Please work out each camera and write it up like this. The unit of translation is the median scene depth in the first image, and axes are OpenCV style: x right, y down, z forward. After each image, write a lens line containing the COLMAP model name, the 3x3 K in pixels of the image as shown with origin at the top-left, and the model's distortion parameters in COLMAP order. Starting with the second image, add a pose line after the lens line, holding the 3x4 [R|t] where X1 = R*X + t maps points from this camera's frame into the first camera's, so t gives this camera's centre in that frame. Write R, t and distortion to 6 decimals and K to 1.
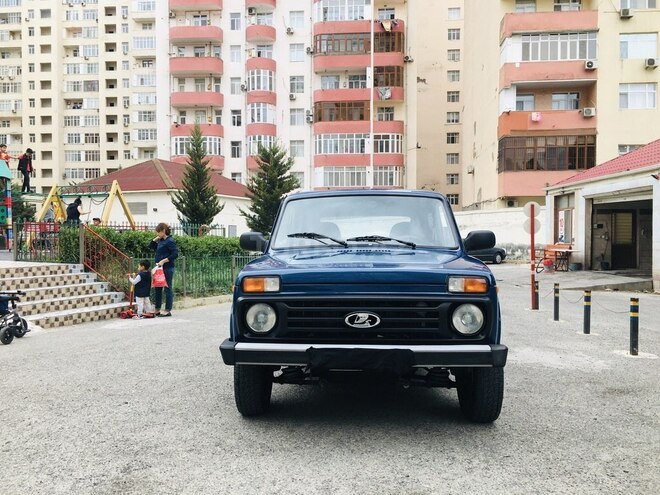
lens RADIAL K [[560.8, 0, 330.0], [0, 560.8, 247.5], [0, 0, 1]] dist [0.092078, -0.131155]
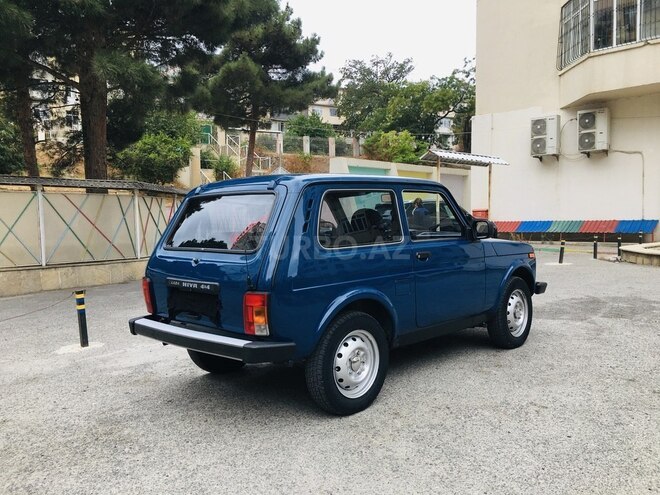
lens RADIAL K [[560.8, 0, 330.0], [0, 560.8, 247.5], [0, 0, 1]] dist [0.092078, -0.131155]
pose [[-0.754250, -0.019362, 0.656302, -0.087465], [0.025849, 0.997915, 0.059147, -0.006682], [-0.656078, 0.061576, -0.752177, 0.286100]]
